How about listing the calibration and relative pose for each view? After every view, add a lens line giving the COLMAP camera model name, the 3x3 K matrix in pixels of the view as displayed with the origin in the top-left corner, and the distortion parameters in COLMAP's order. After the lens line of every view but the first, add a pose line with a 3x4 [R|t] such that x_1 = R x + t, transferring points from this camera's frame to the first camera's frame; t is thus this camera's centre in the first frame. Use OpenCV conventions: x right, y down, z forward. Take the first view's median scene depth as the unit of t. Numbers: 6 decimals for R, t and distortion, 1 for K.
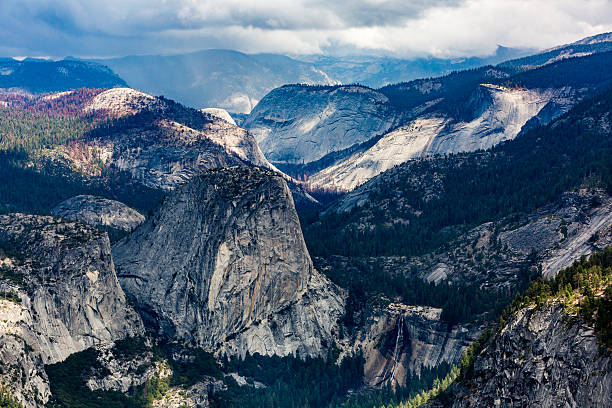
lens RADIAL K [[1460.8, 0, 306.0], [0, 1460.8, 204.0], [0, 0, 1]] dist [-0.046860, -0.213591]
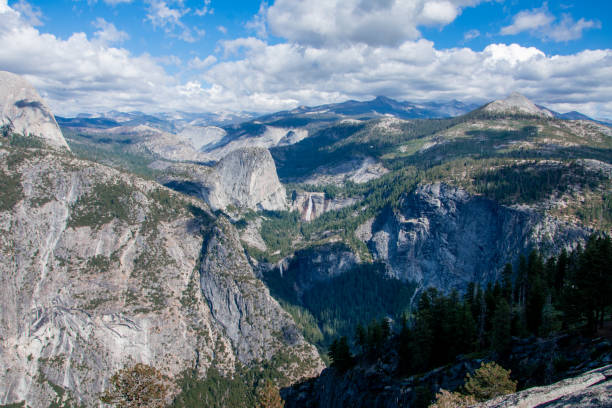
lens RADIAL K [[480.0, 0, 306.0], [0, 480.0, 204.0], [0, 0, 1]] dist [-0.160259, 0.108613]
pose [[0.947755, -0.032149, 0.317375, -0.262629], [0.009369, 0.997285, 0.073044, 0.020983], [-0.318862, -0.066255, 0.945483, 0.057554]]
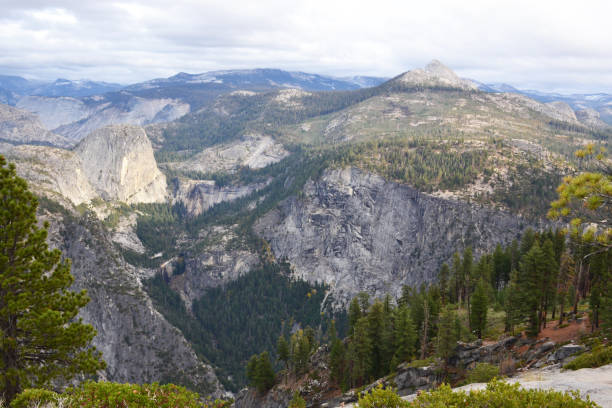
lens RADIAL K [[577.4, 0, 304.2], [0, 577.4, 209.1], [0, 0, 1]] dist [-0.079431, 0.117513]
pose [[0.865354, -0.063161, 0.497165, -0.270403], [0.012772, 0.994484, 0.104111, 0.018420], [-0.500998, -0.083743, 0.861387, 0.053541]]
